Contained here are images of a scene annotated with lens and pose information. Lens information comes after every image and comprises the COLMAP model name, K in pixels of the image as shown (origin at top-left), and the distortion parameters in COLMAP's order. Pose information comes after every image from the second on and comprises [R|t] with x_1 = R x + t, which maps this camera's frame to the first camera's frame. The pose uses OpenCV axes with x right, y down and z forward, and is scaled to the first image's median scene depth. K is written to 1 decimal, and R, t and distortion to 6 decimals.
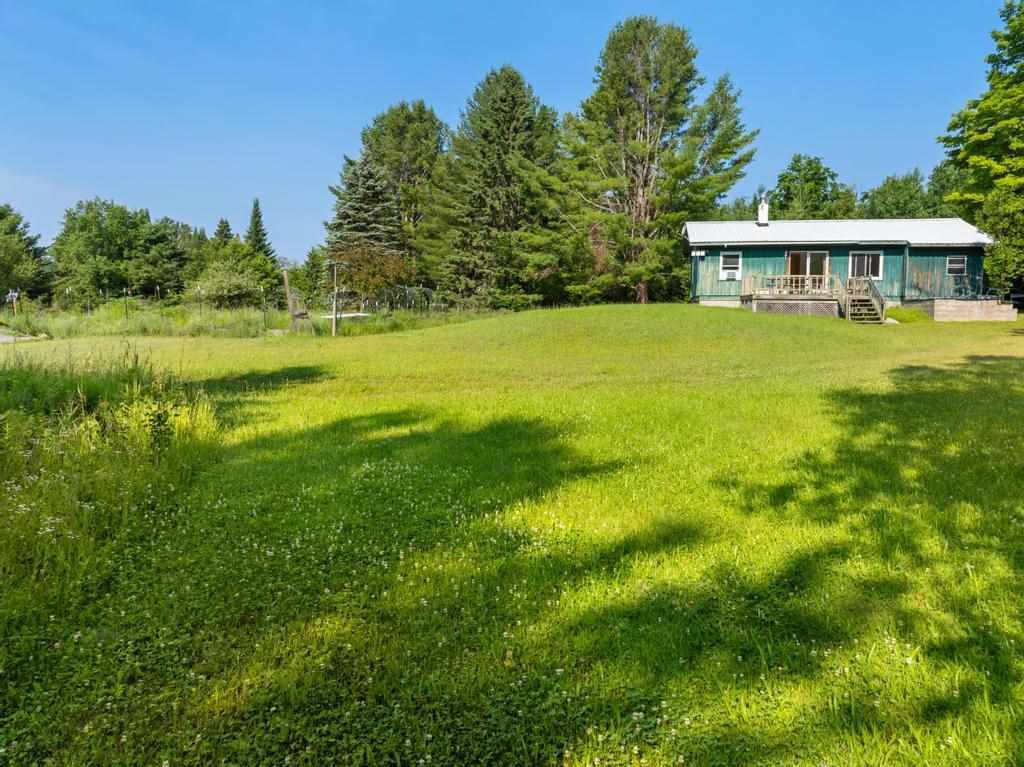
lens RADIAL K [[731.9, 0, 513.5], [0, 731.9, 404.7], [0, 0, 1]] dist [-0.092051, 0.070161]
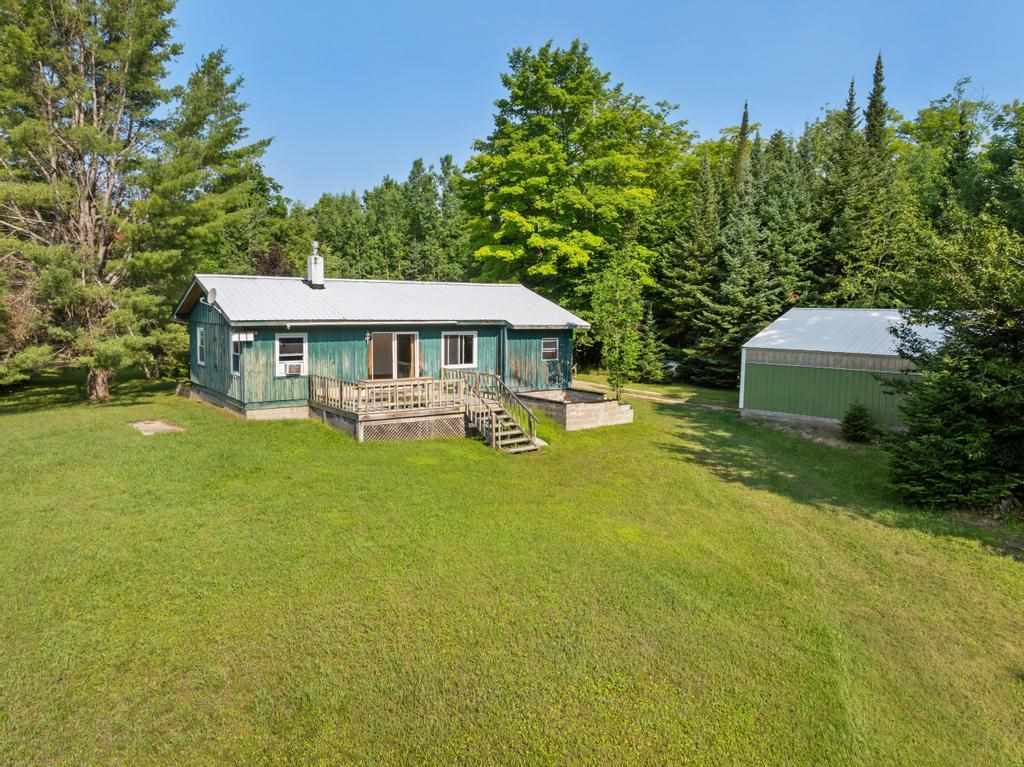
lens RADIAL K [[733.8, 0, 512.0], [0, 733.8, 383.5], [0, 0, 1]] dist [-0.007111, -0.002896]
pose [[0.694961, -0.061384, 0.716422, -0.036521], [0.074425, 0.997139, 0.013240, -0.157616], [-0.715185, 0.044119, 0.697541, 0.392700]]
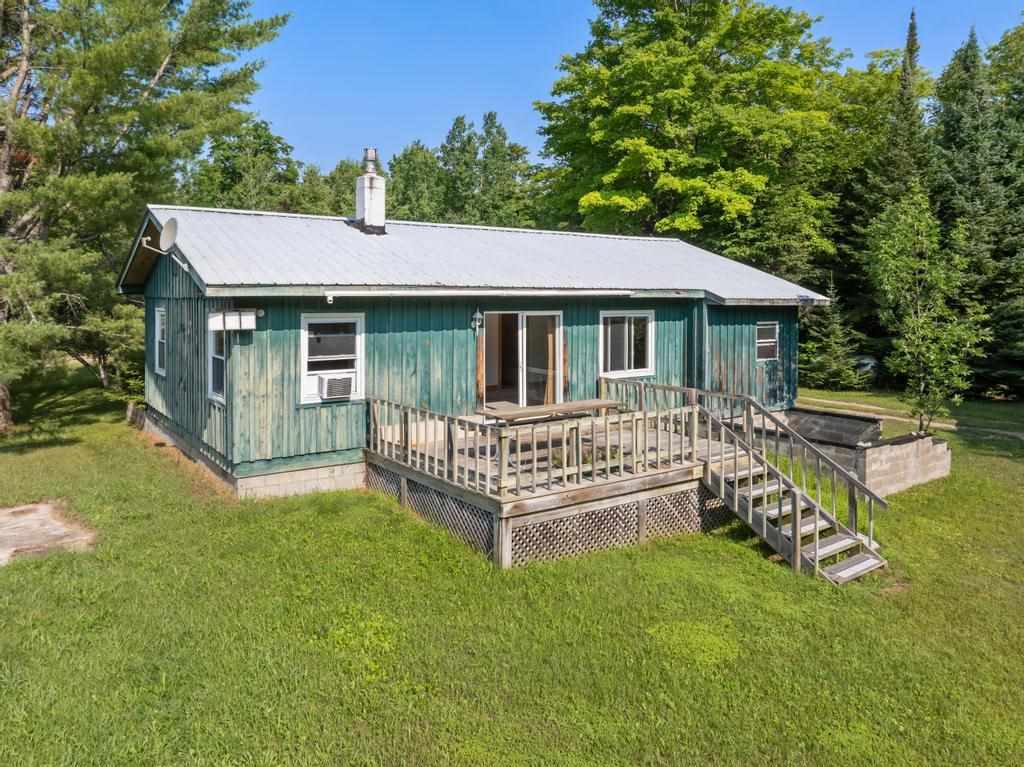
lens RADIAL K [[767.2, 0, 513.5], [0, 767.2, 313.3], [0, 0, 1]] dist [-0.013061, -0.004441]
pose [[0.704124, -0.008881, 0.710022, 0.115680], [0.082865, 0.994117, -0.069742, -0.178544], [-0.705226, 0.107943, 0.700718, 0.696750]]
